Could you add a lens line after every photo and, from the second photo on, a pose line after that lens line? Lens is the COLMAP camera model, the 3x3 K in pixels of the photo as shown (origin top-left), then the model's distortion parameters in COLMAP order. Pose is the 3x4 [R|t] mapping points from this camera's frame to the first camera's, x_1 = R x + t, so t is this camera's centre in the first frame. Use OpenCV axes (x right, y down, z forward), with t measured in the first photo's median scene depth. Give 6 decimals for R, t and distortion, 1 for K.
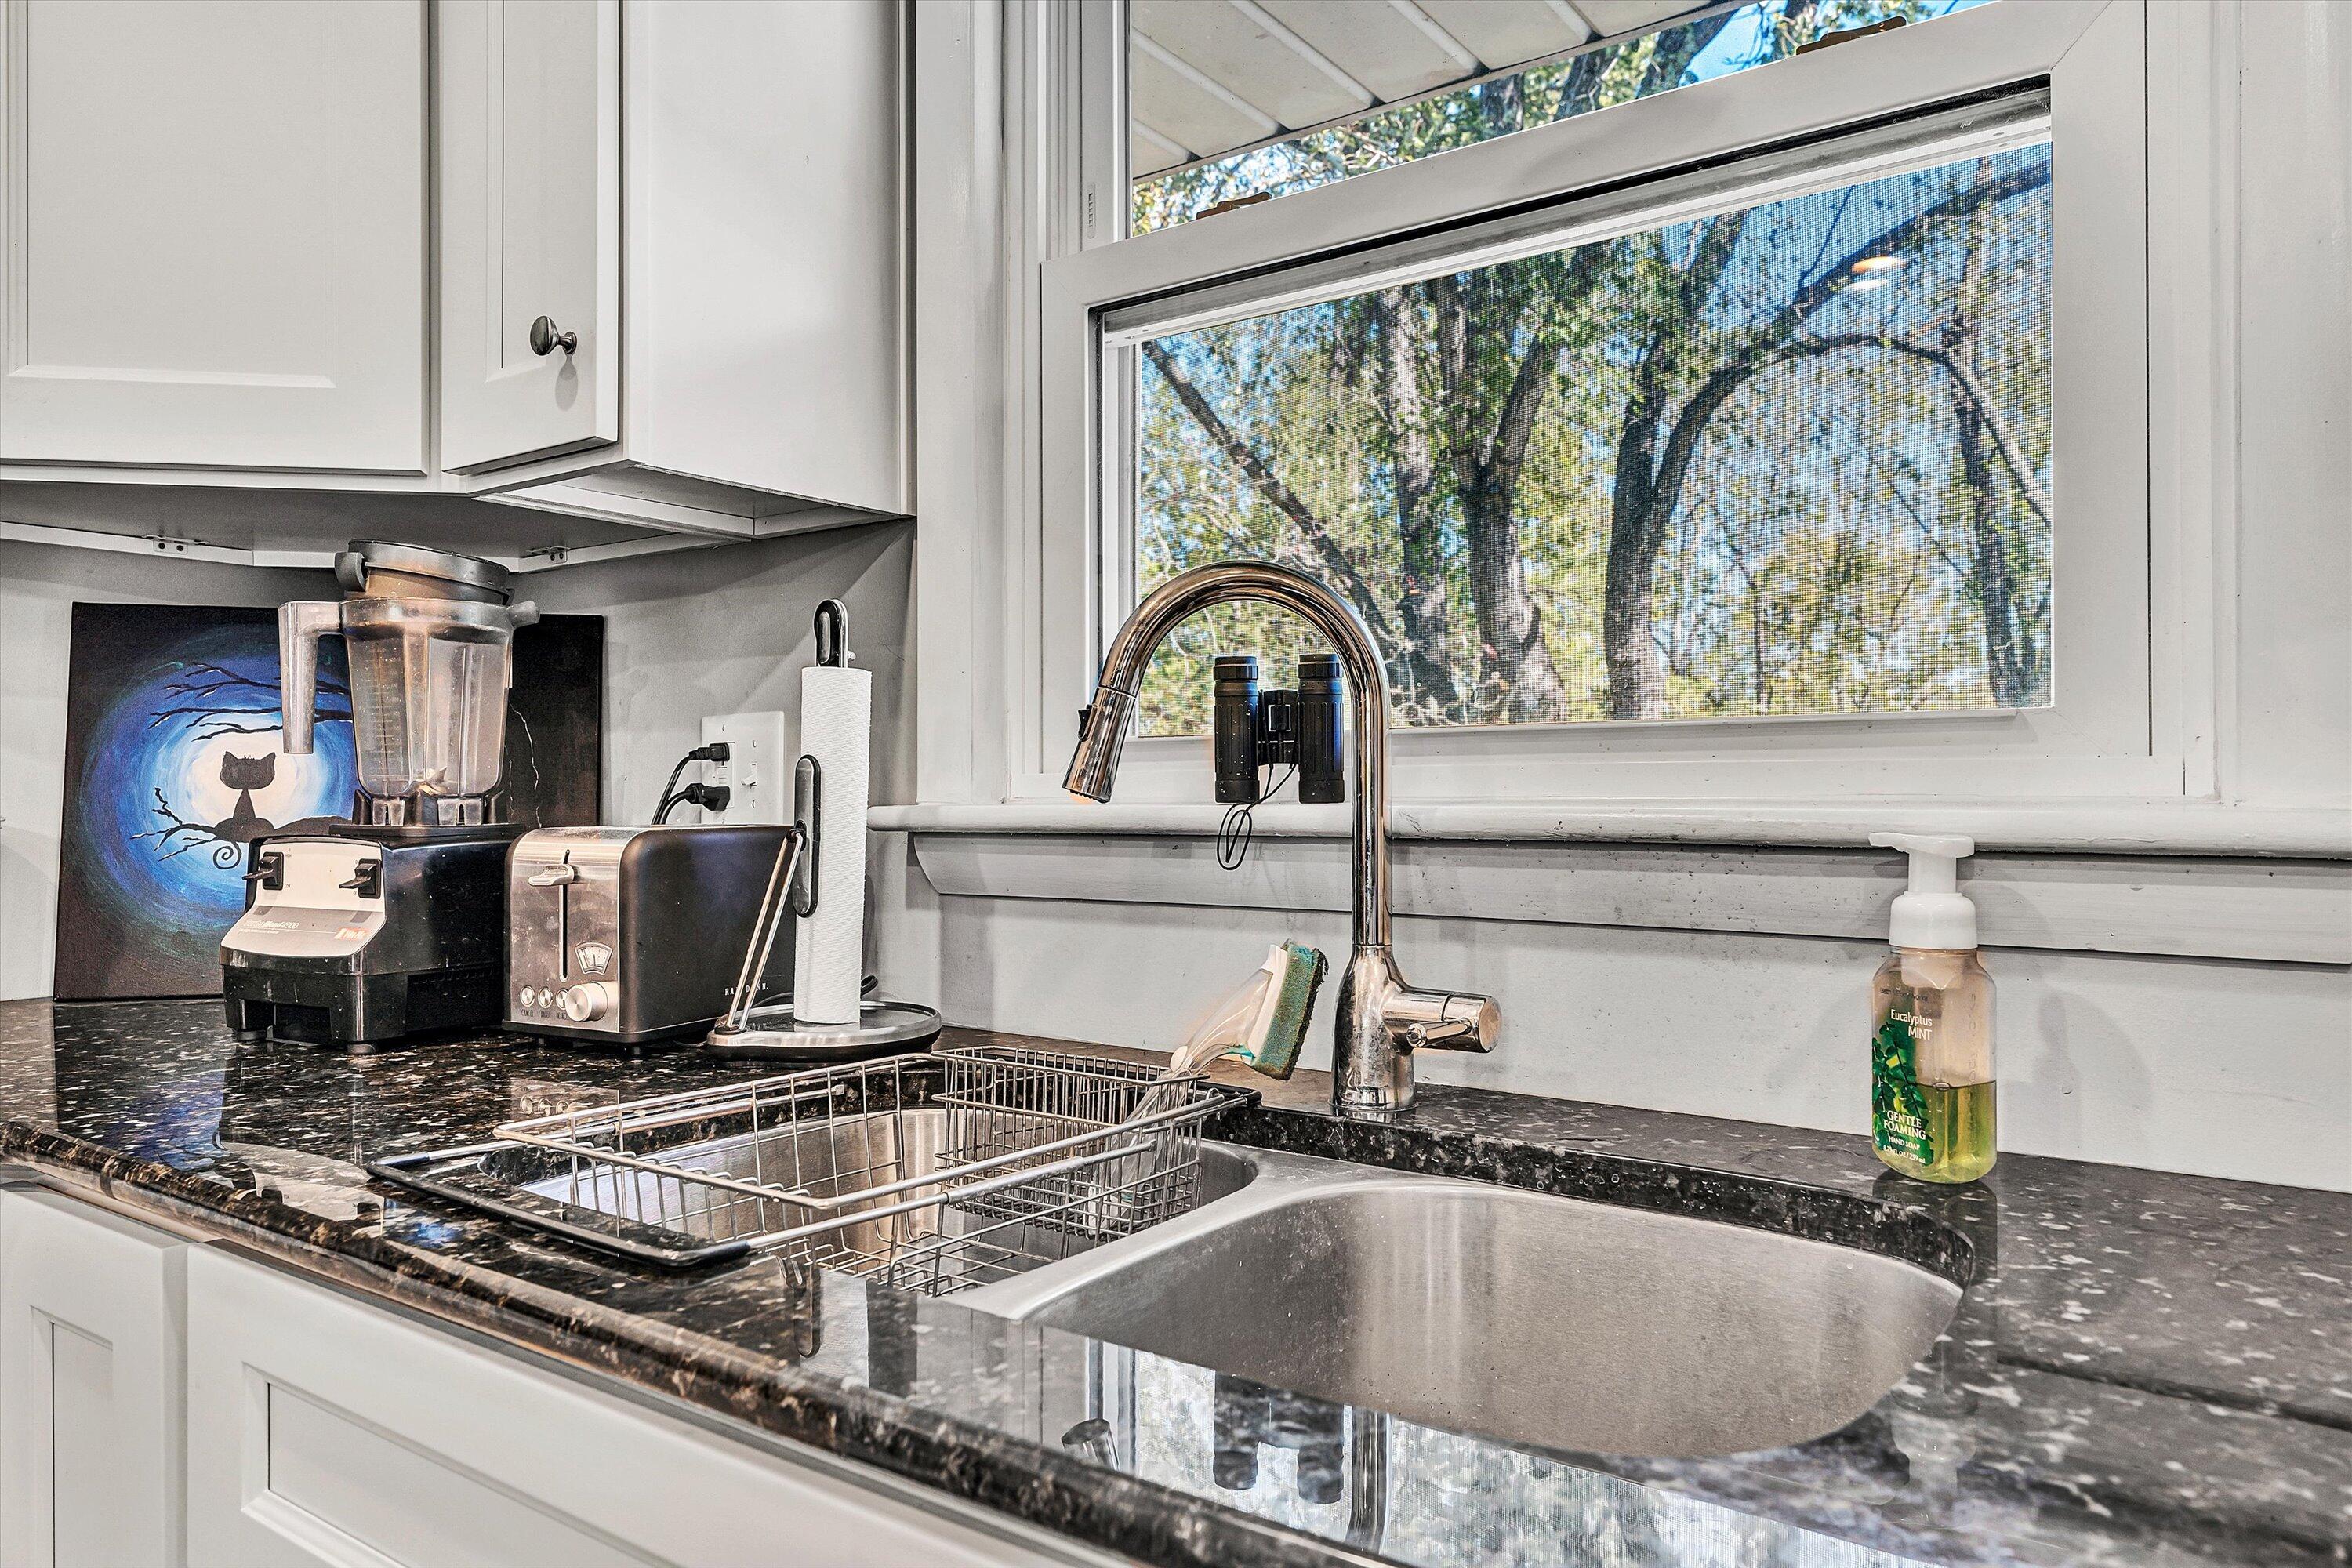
lens RADIAL K [[1570.2, 0, 1196.1], [0, 1570.2, 797.8], [0, 0, 1]] dist [-0.001029, -0.000824]
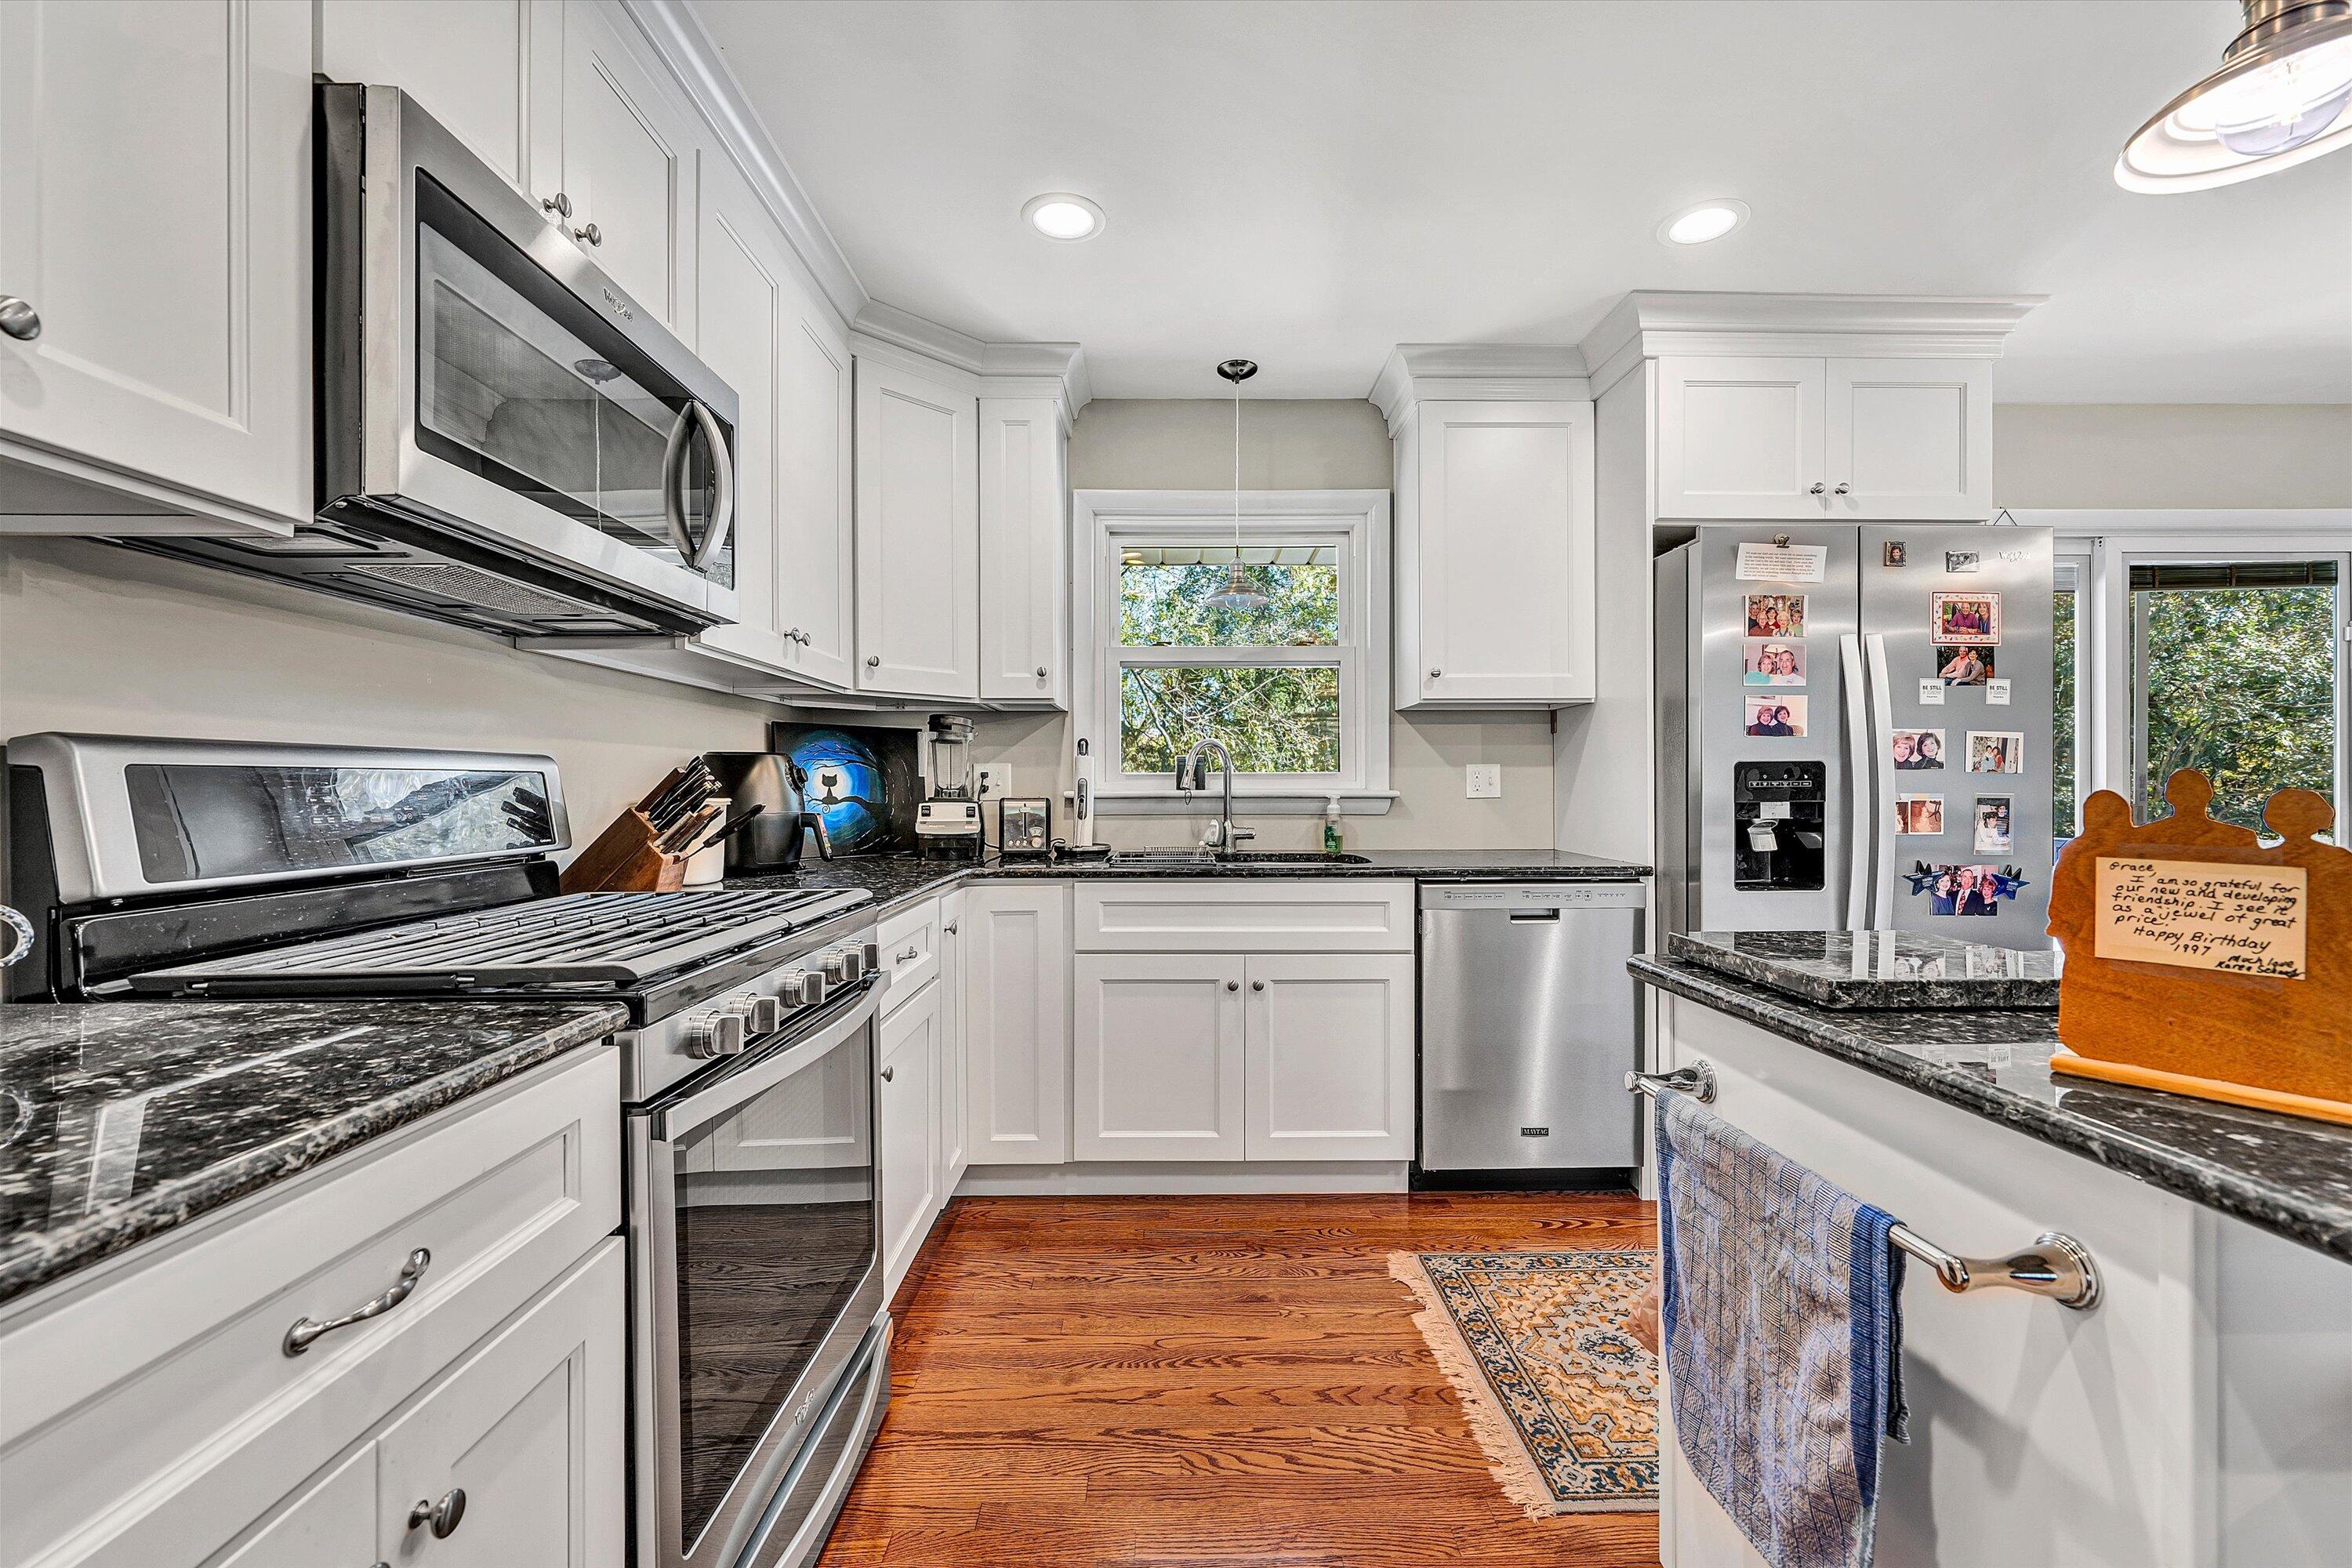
lens RADIAL K [[951.0, 0, 1176.0], [0, 951.0, 784.0], [0, 0, 1]] dist [-0.002153, -0.000023]
pose [[0.801467, -0.001944, 0.598036, -1.455412], [0.001038, 0.999998, 0.001859, -0.016744], [-0.598038, -0.000869, 0.801467, -1.029780]]
